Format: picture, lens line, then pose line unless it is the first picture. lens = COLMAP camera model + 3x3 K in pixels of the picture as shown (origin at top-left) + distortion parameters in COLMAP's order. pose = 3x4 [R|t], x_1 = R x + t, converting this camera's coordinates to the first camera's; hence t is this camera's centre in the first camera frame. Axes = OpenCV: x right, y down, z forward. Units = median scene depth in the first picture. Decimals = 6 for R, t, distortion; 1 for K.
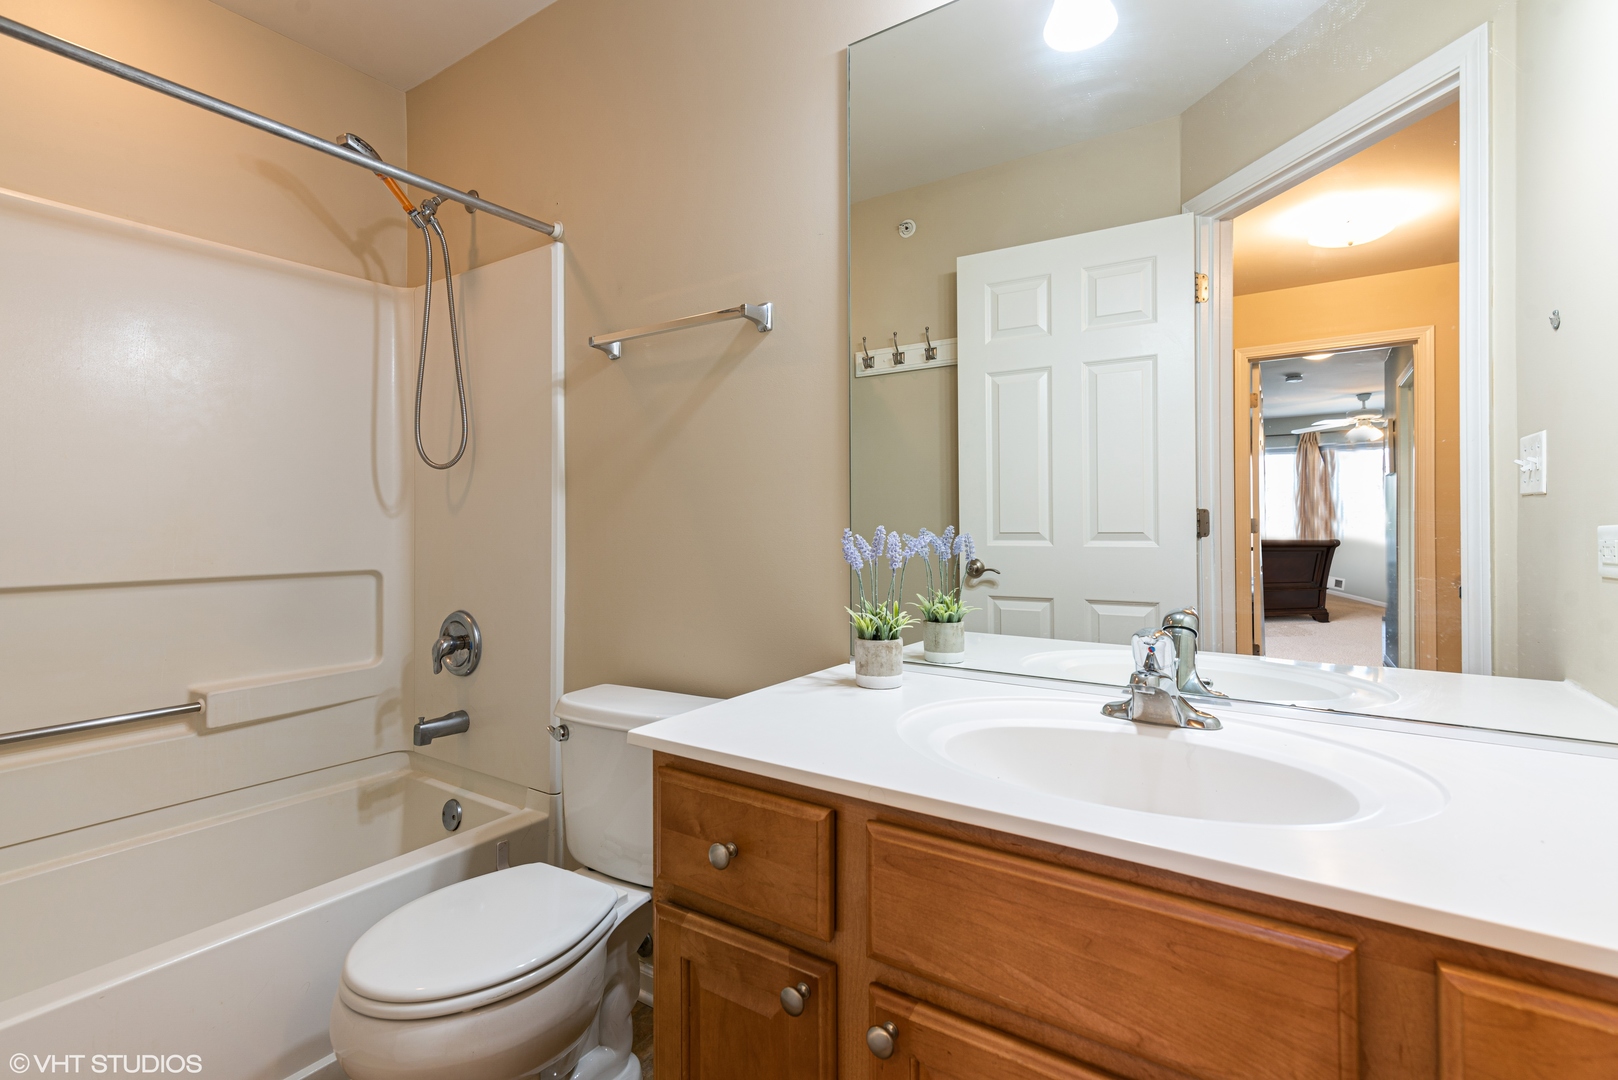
lens RADIAL K [[760.7, 0, 803.5], [0, 760.7, 530.6], [0, 0, 1]] dist [0.019311, -0.000280]
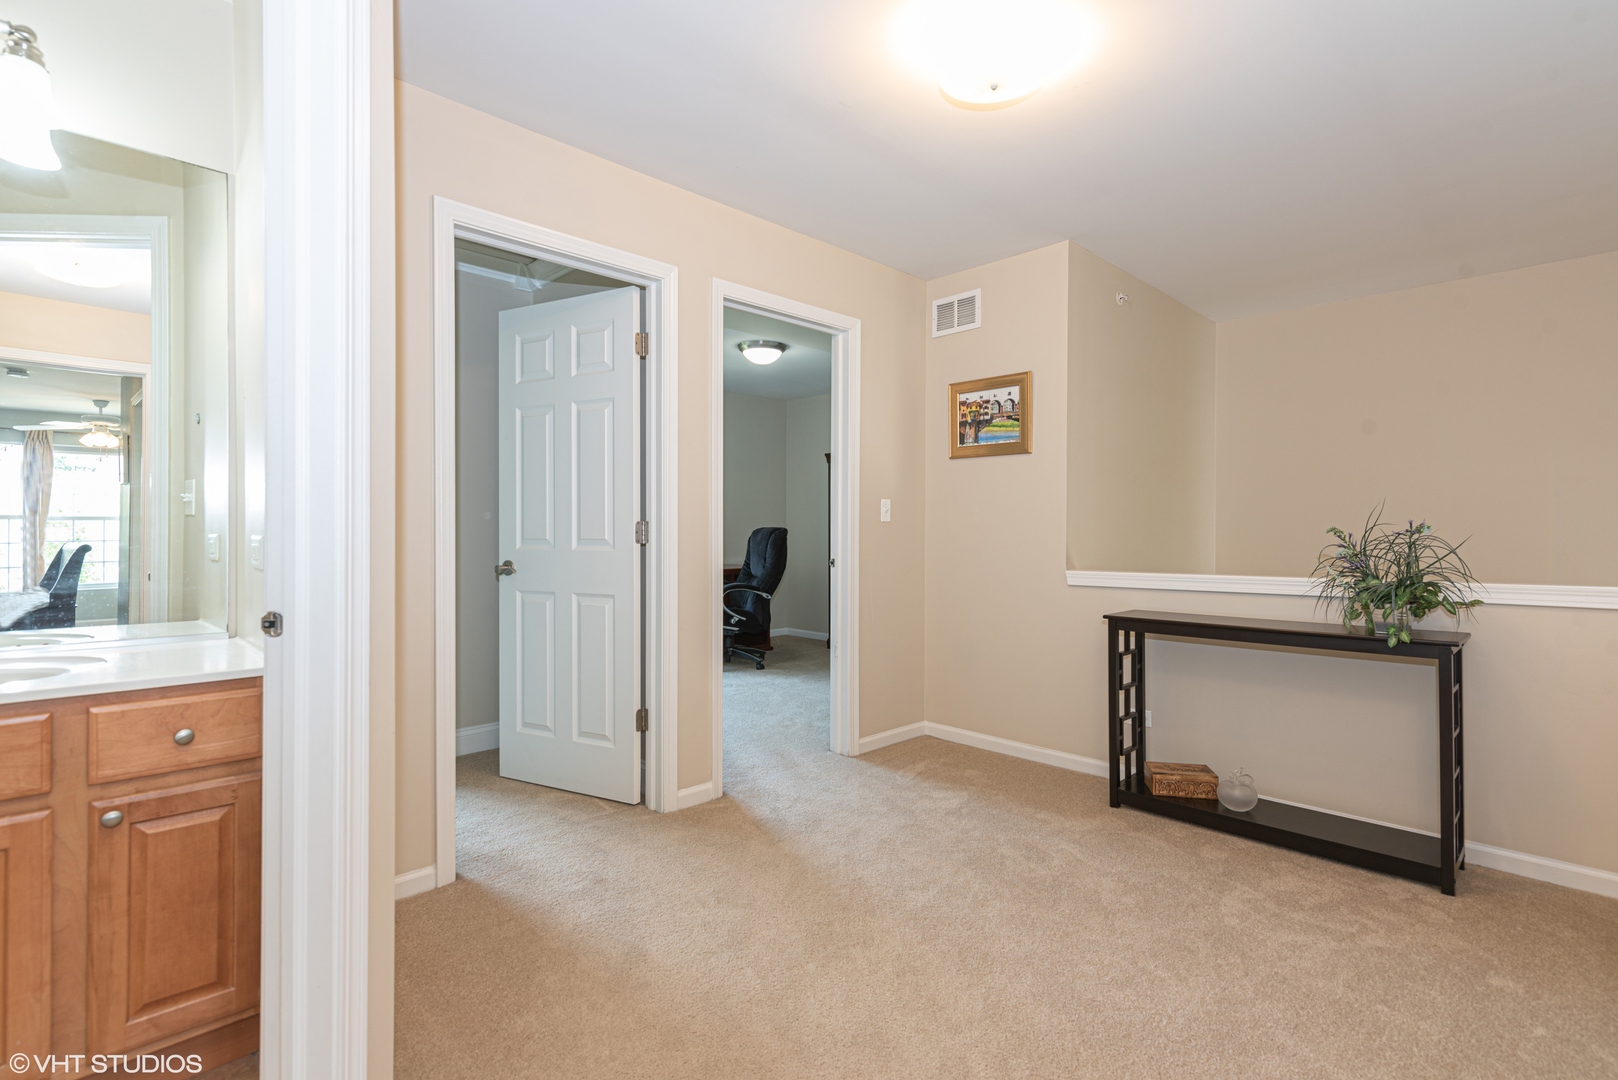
lens RADIAL K [[760.7, 0, 803.5], [0, 760.7, 530.6], [0, 0, 1]] dist [0.019311, -0.000280]
pose [[0.207146, 0.004259, 0.978301, -0.095856], [-0.001947, 0.999990, -0.003941, -0.002333], [-0.978308, -0.001088, 0.207152, -0.147431]]
